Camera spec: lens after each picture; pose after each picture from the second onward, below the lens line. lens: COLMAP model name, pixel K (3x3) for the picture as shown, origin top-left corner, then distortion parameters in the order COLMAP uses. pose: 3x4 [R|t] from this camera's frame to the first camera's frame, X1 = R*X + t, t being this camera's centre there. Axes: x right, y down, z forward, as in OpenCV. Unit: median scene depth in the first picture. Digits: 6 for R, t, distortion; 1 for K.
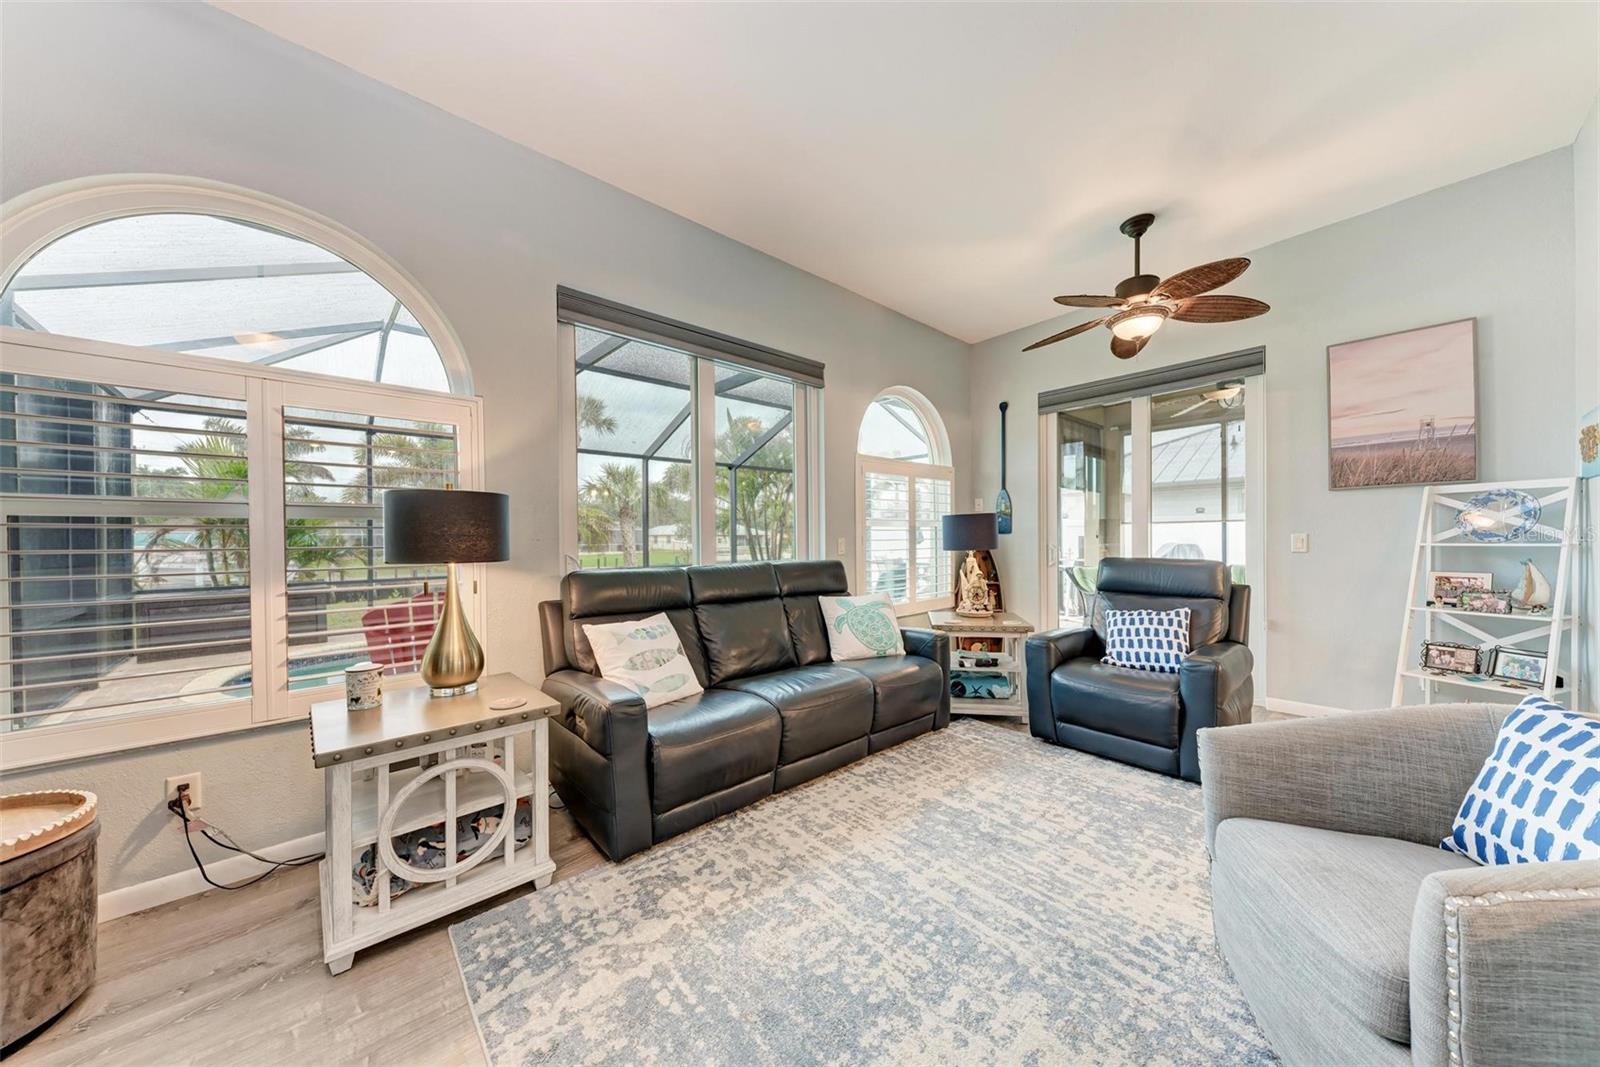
lens RADIAL K [[546.3, 0, 806.2], [0, 546.3, 542.7], [0, 0, 1]] dist [0.014132, -0.002383]
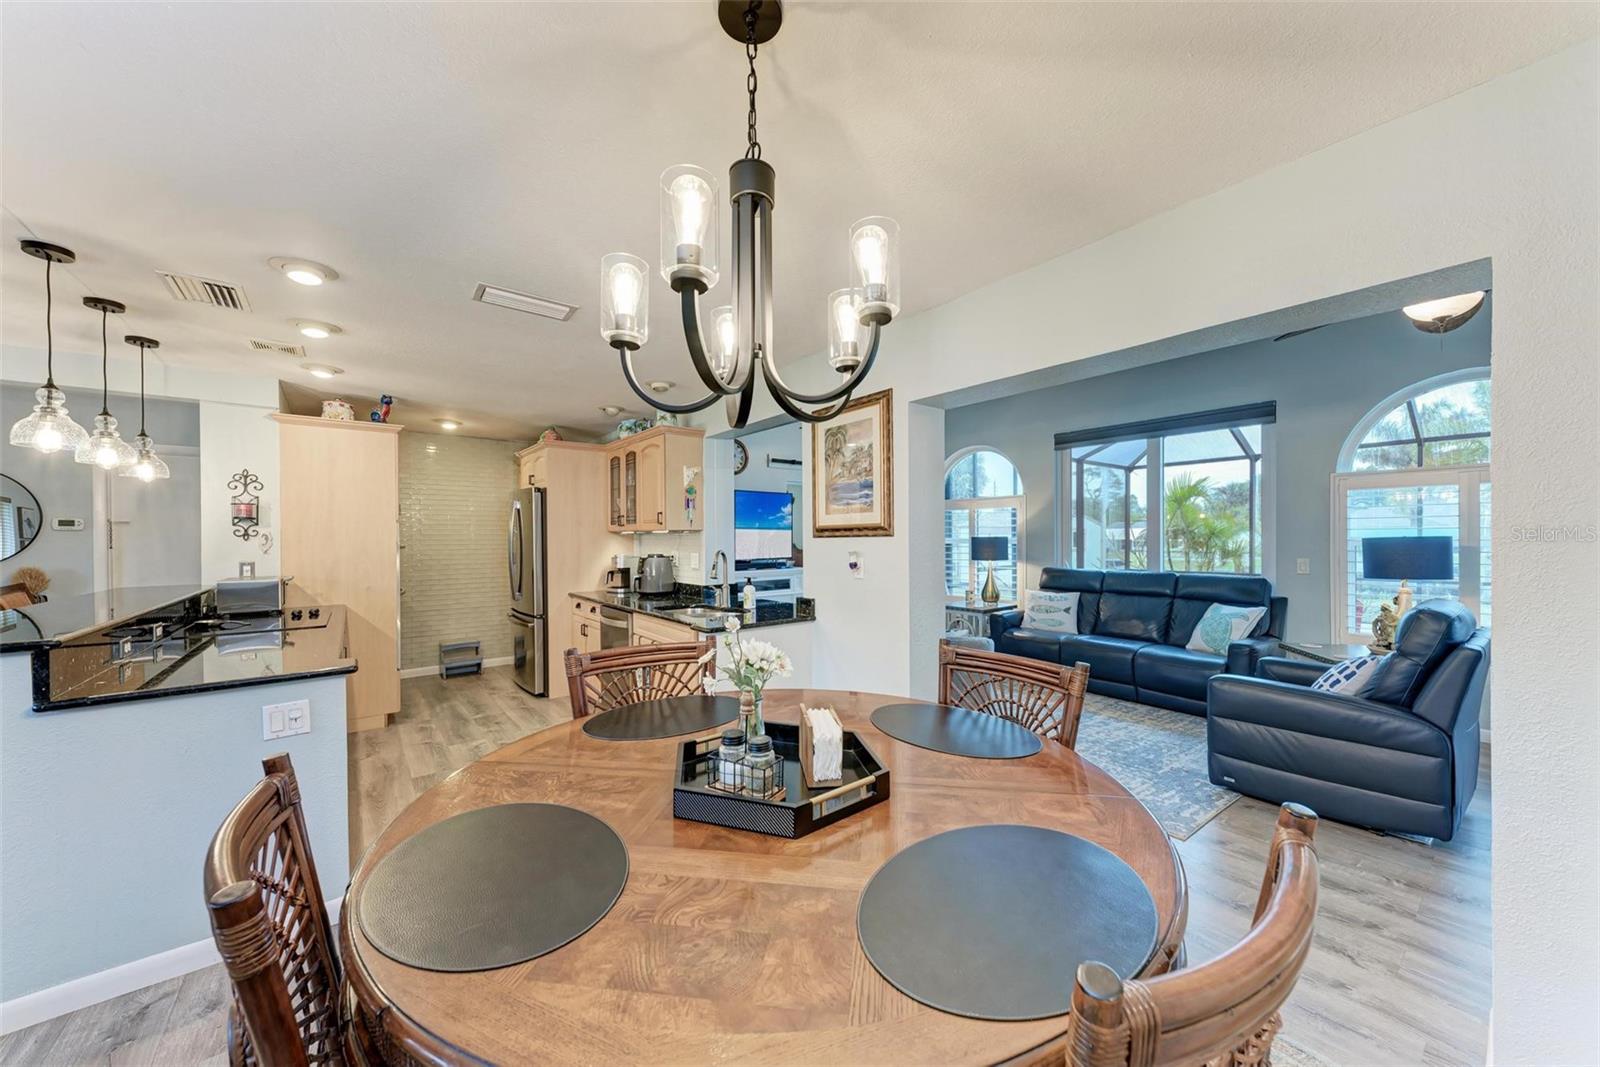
lens RADIAL K [[571.3, 0, 805.9], [0, 571.3, 540.9], [0, 0, 1]] dist [0.012194, -0.001128]
pose [[-0.080896, 0.016251, -0.996590, 1.879680], [-0.003141, 0.999858, 0.016559, -0.087336], [0.996718, 0.004470, -0.080833, 0.208462]]
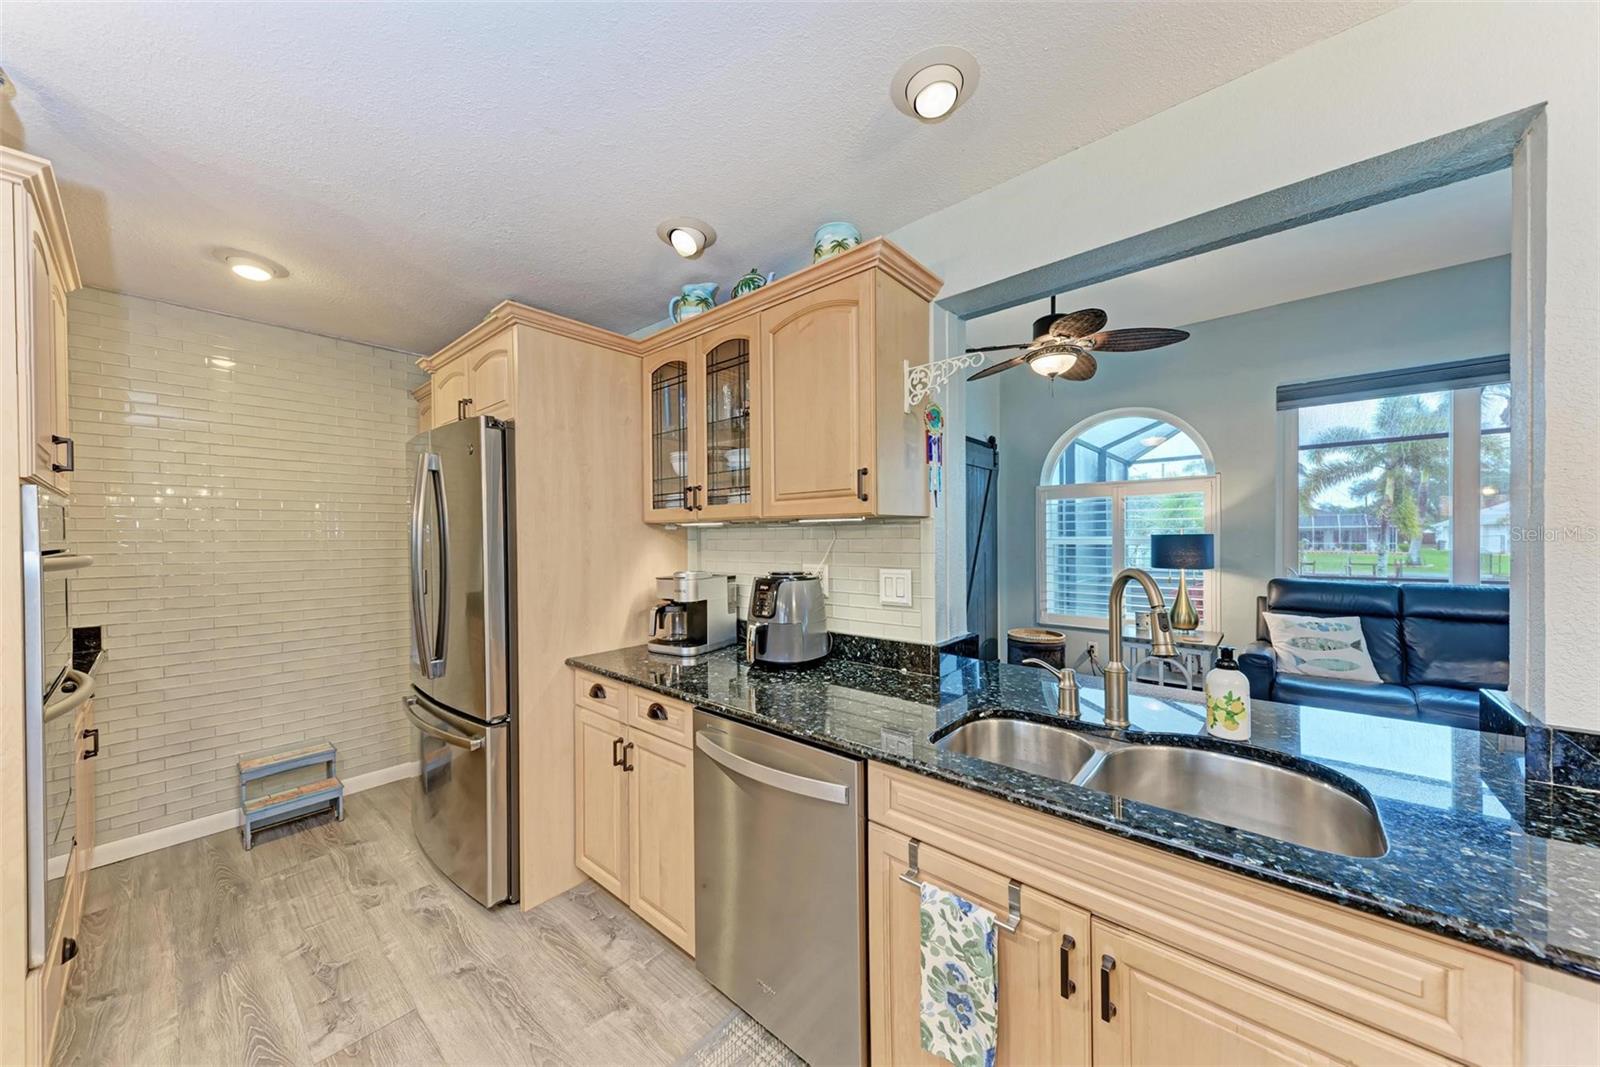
lens RADIAL K [[546.3, 0, 805.7], [0, 546.3, 542.3], [0, 0, 1]] dist [0.014132, -0.002383]
pose [[0.110925, 0.017797, -0.993669, 0.915299], [-0.002733, 0.999841, 0.017603, -0.069549], [0.993825, 0.000763, 0.110956, -0.452507]]
